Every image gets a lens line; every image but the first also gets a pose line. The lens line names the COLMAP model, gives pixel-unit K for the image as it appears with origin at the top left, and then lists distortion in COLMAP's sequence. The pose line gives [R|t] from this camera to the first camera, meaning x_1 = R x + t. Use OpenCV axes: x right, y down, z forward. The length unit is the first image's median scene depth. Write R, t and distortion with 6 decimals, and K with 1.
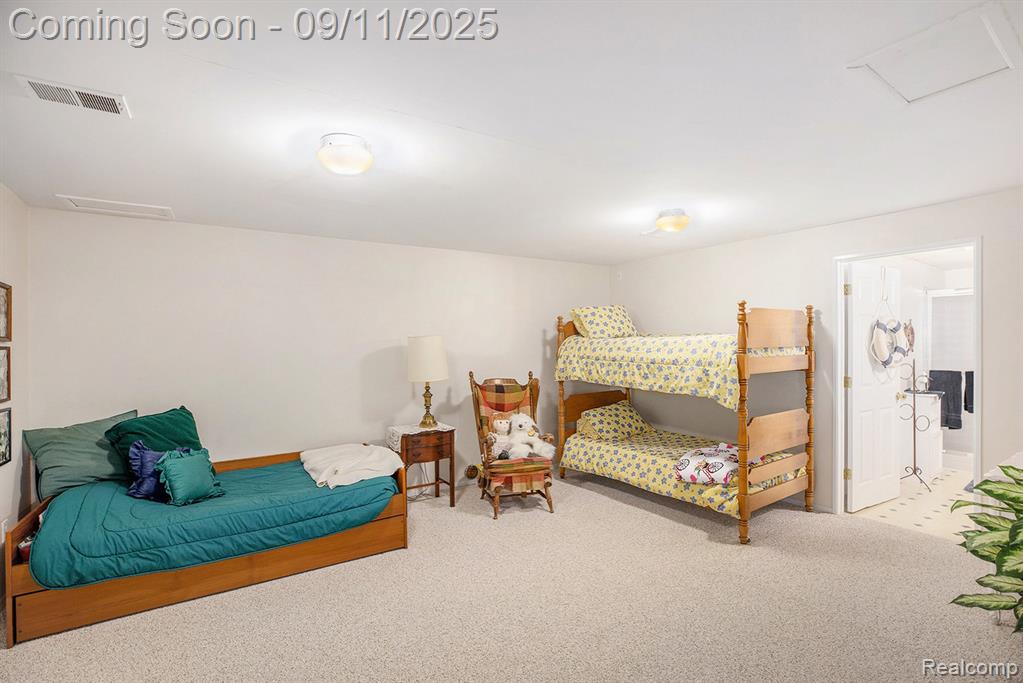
lens RADIAL K [[471.6, 0, 513.4], [0, 471.6, 347.4], [0, 0, 1]] dist [-0.001782, -0.000119]
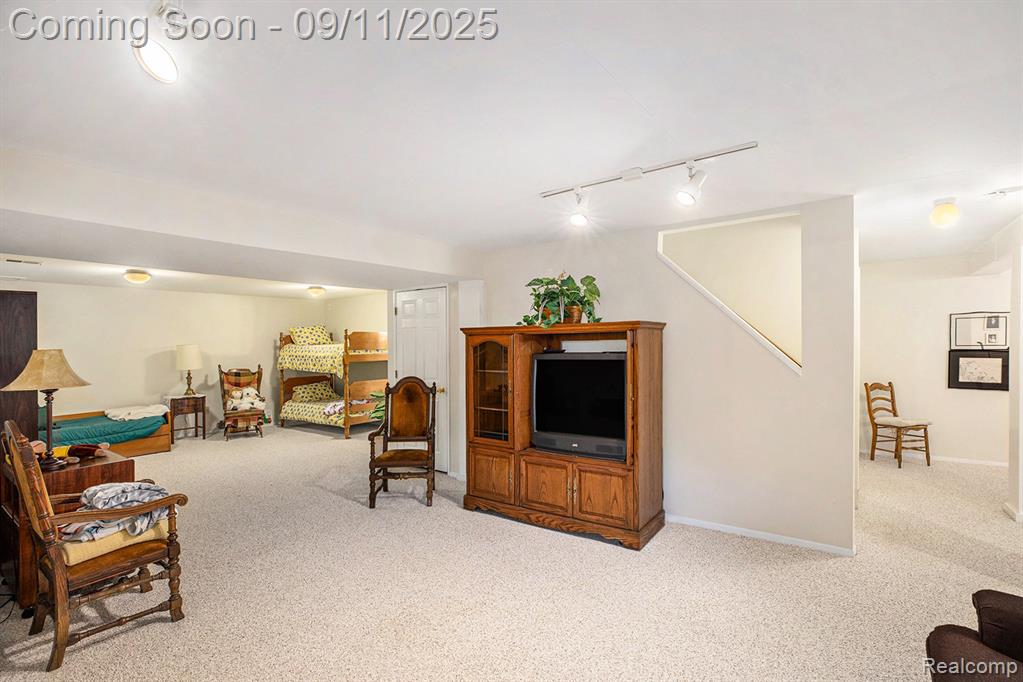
lens RADIAL K [[470.0, 0, 482.2], [0, 470.0, 343.4], [0, 0, 1]] dist [-0.000796, 0.000020]
pose [[0.957654, -0.003044, 0.287904, 0.370443], [0.007369, 0.999876, -0.013941, 0.004289], [-0.287826, 0.015473, 0.957558, -1.028346]]
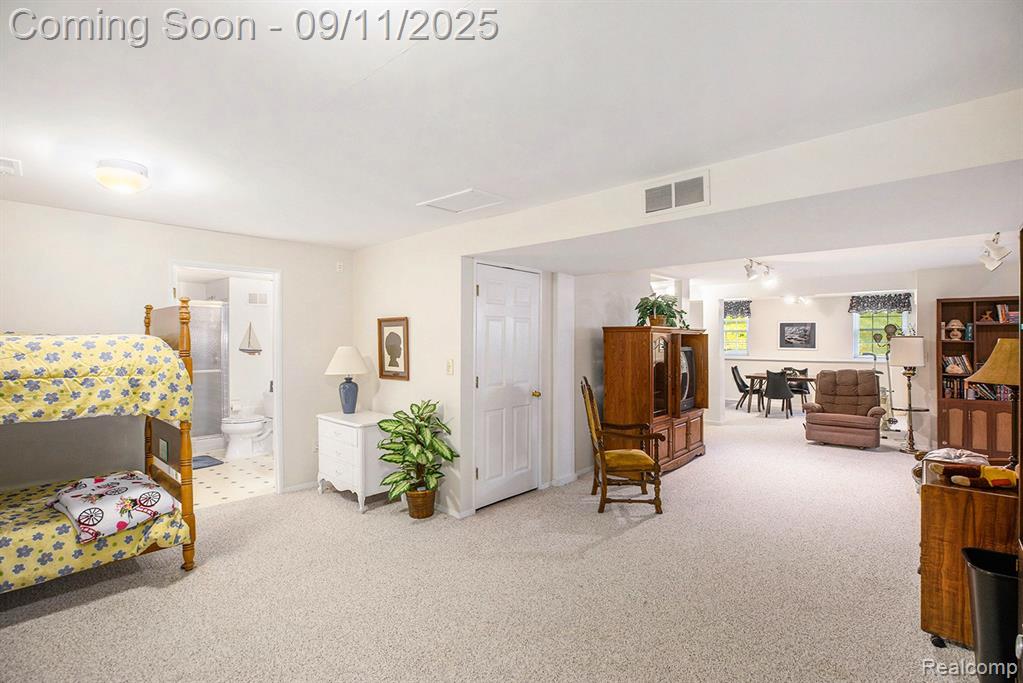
lens RADIAL K [[485.2, 0, 511.5], [0, 485.2, 341.5], [0, 0, 1]] dist [-0.001999, -0.000324]
pose [[-0.223782, 0.011559, 0.974571, -0.434810], [0.013811, 0.999867, -0.008688, 0.000412], [-0.974541, 0.011516, -0.223912, 0.481966]]
